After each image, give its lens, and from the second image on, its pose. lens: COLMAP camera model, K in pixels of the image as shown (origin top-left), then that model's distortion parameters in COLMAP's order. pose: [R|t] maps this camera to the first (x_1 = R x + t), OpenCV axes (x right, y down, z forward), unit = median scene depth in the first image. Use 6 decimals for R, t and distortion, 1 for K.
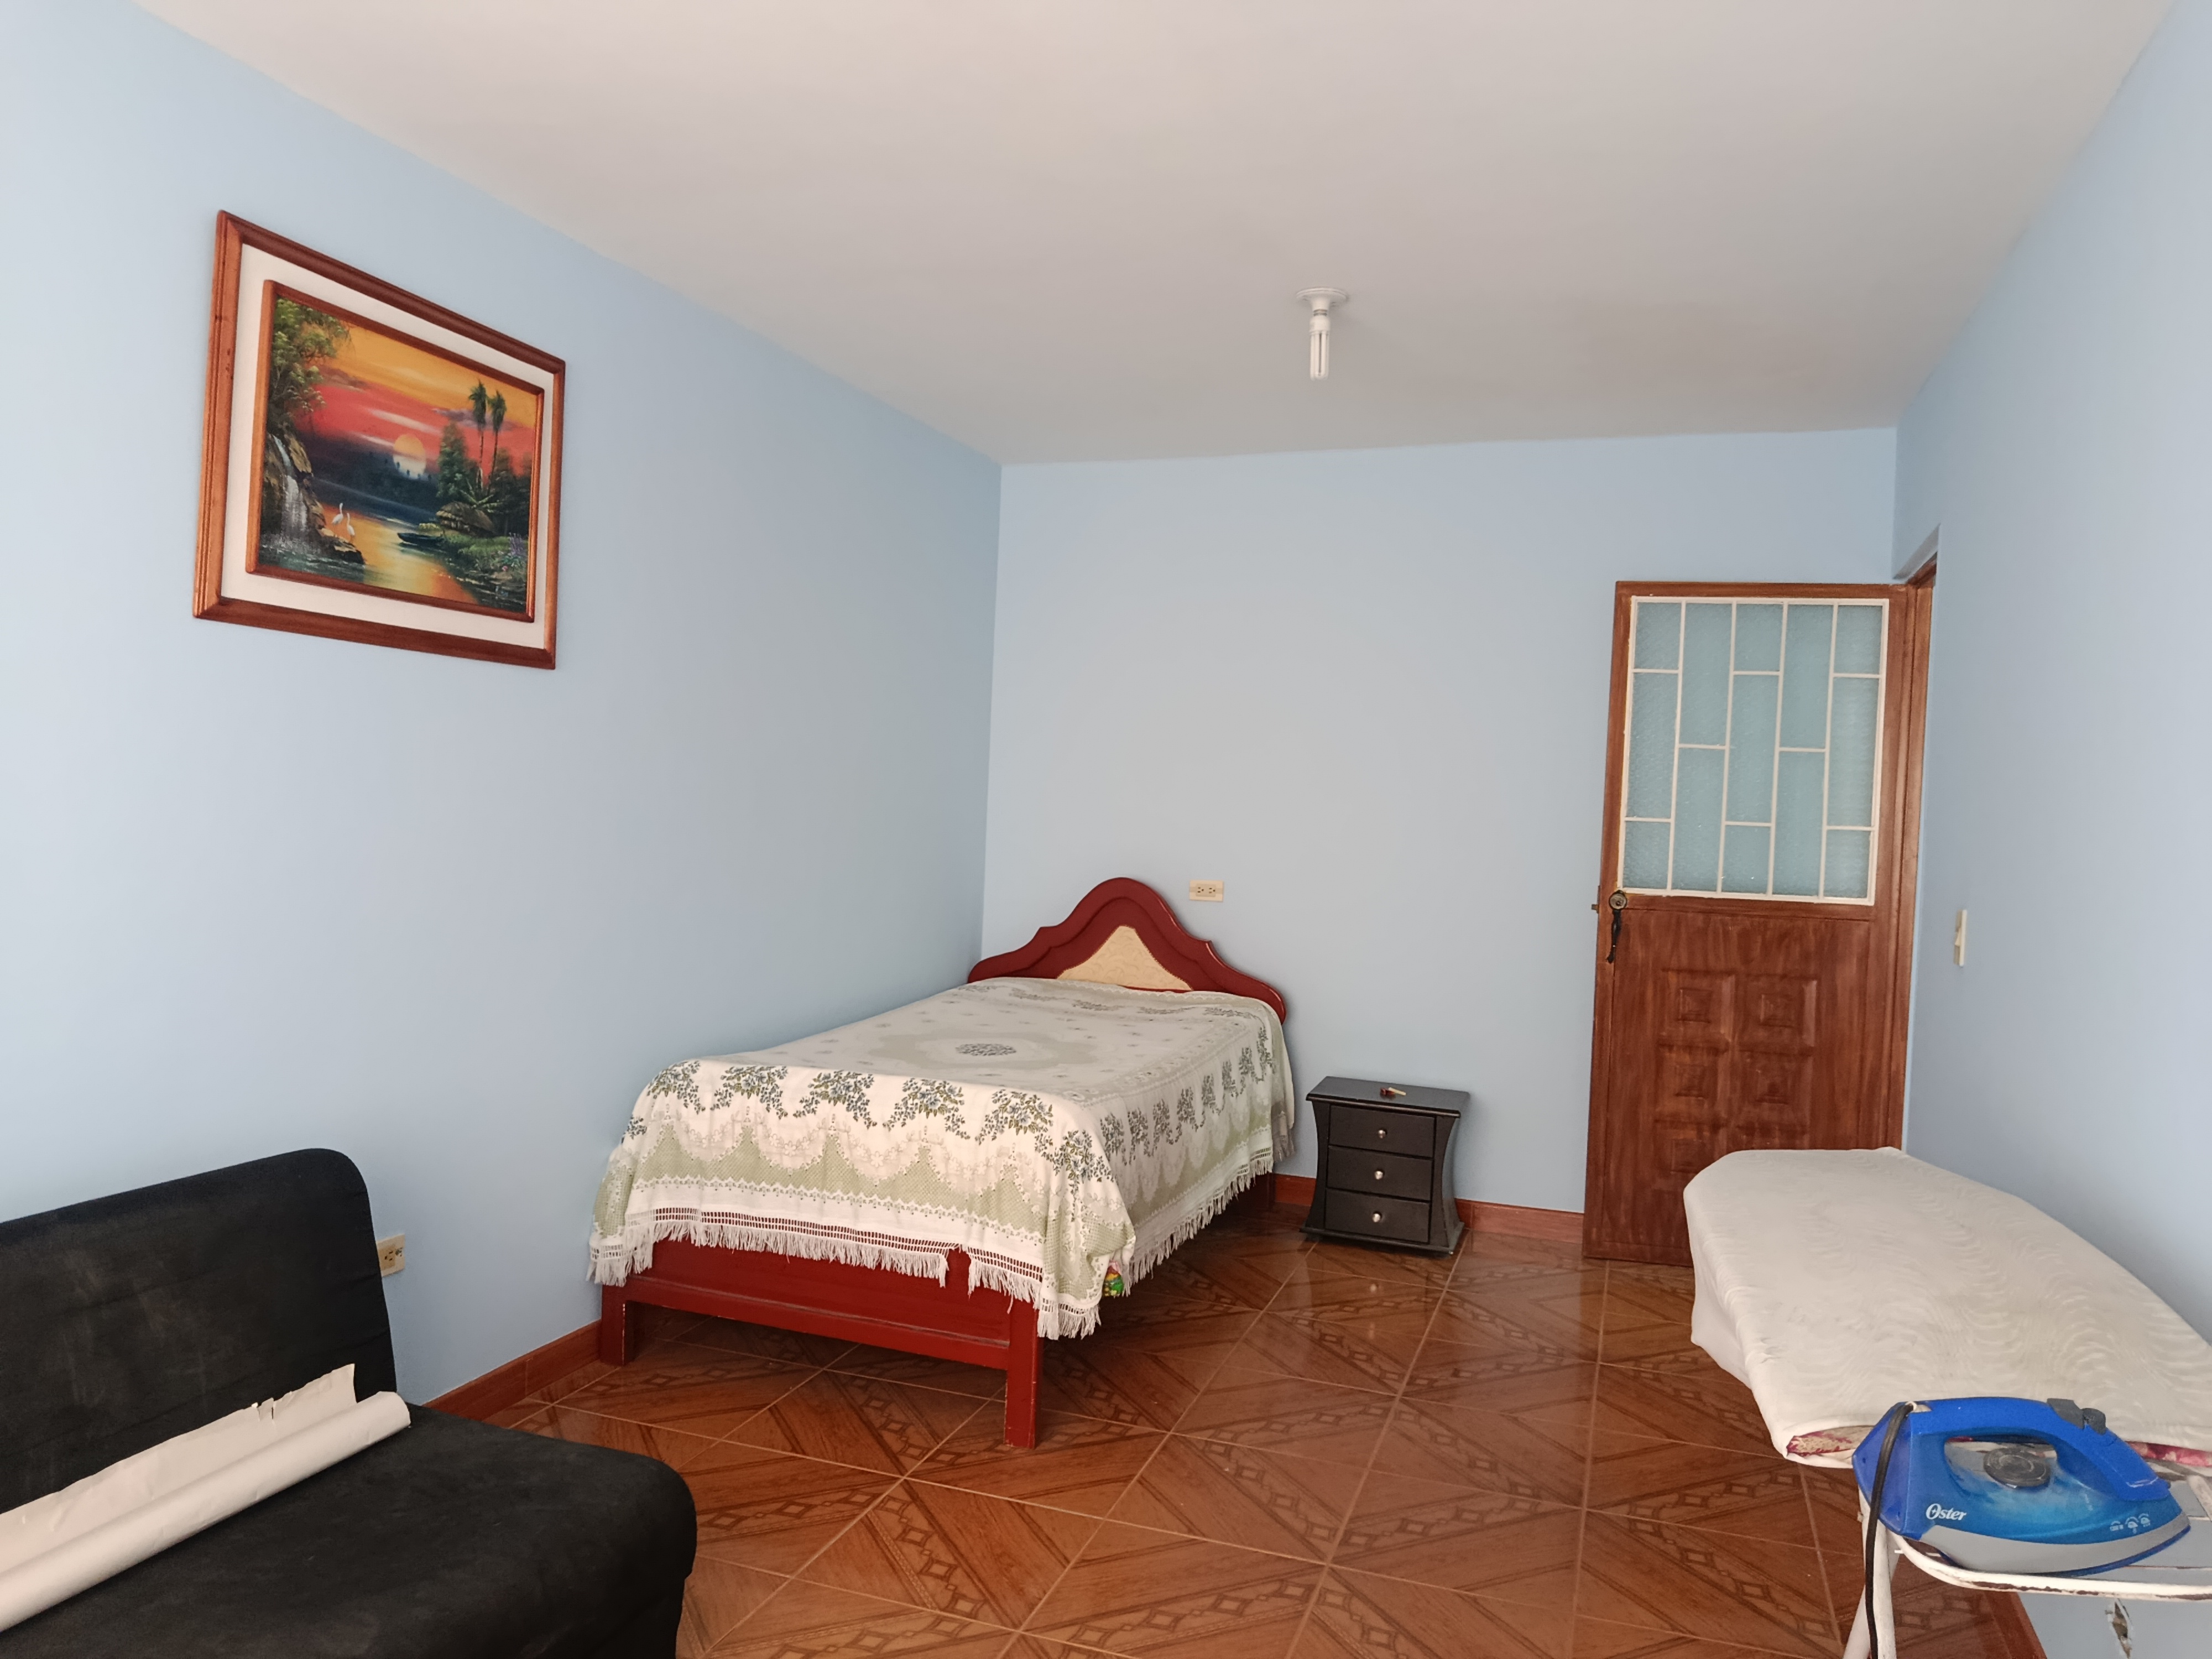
lens RADIAL K [[1521.2, 0, 1102.3], [0, 1521.2, 817.5], [0, 0, 1]] dist [-0.012807, -0.015547]
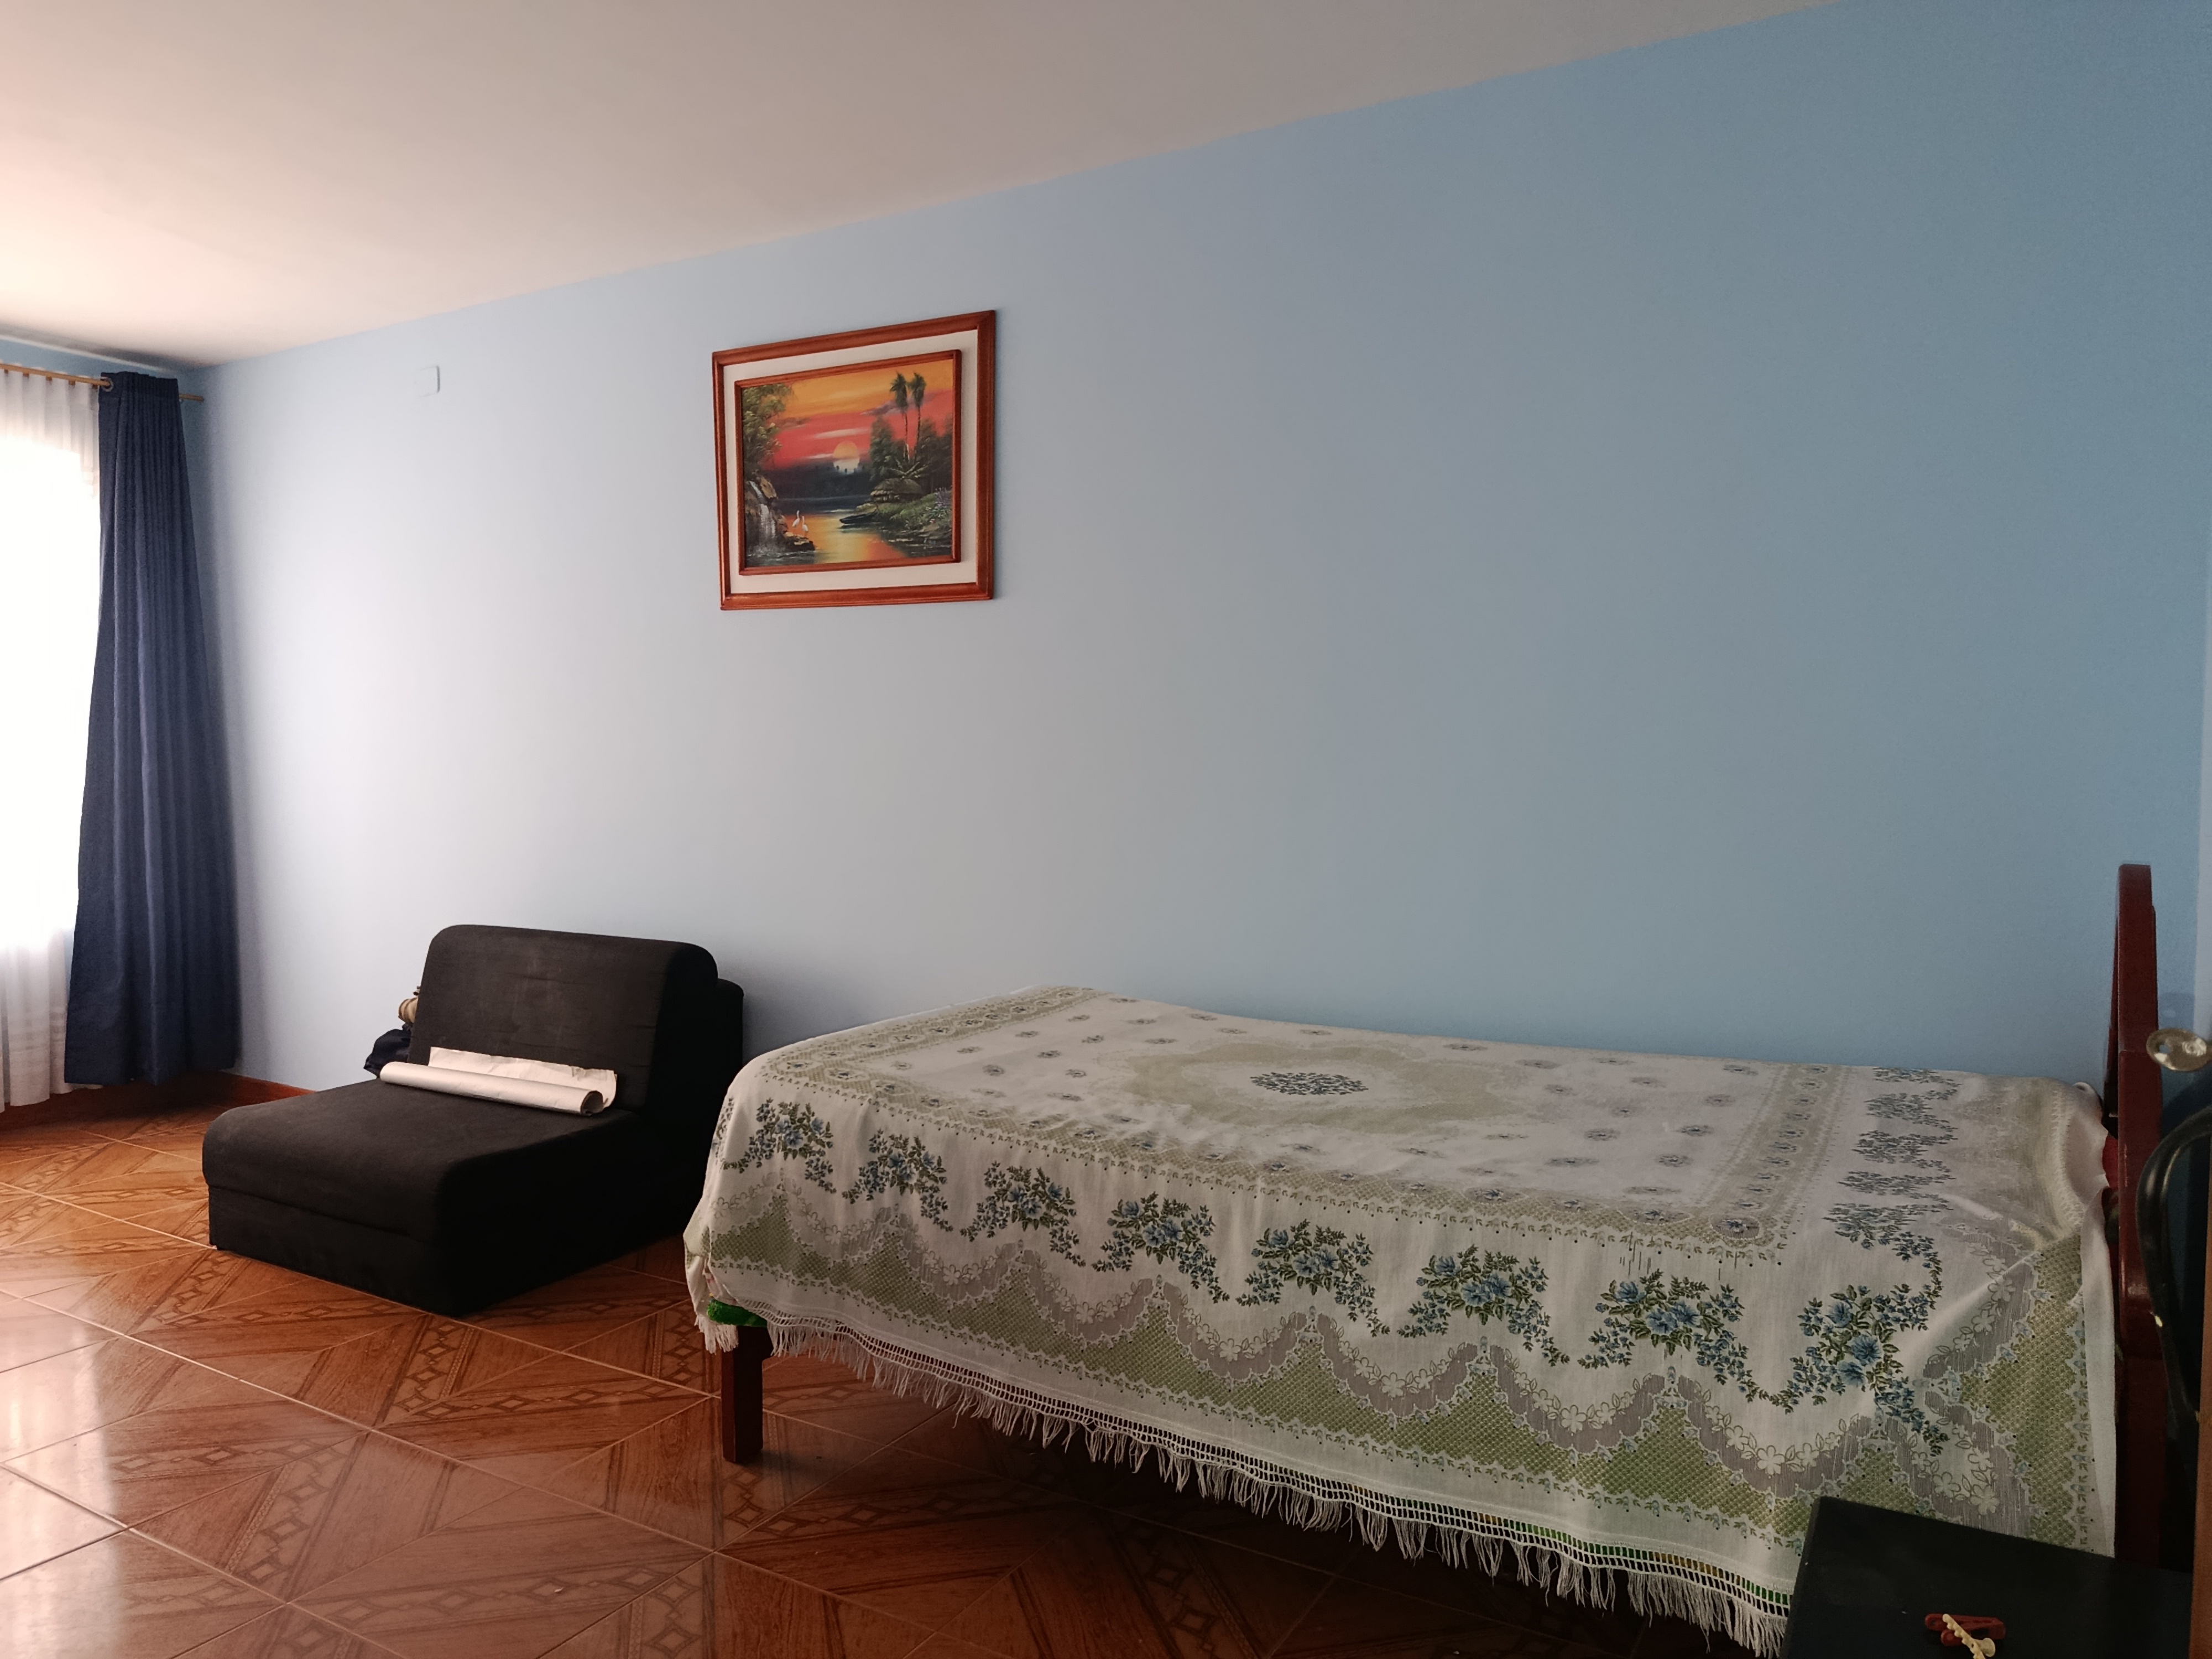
lens RADIAL K [[1521.2, 0, 1100.4], [0, 1521.2, 841.5], [0, 0, 1]] dist [-0.012807, -0.015547]
pose [[-0.198171, 0.052807, -0.978744, 0.796847], [-0.018434, 0.998170, 0.057587, 0.013572], [0.979994, 0.029455, -0.196835, 1.468138]]
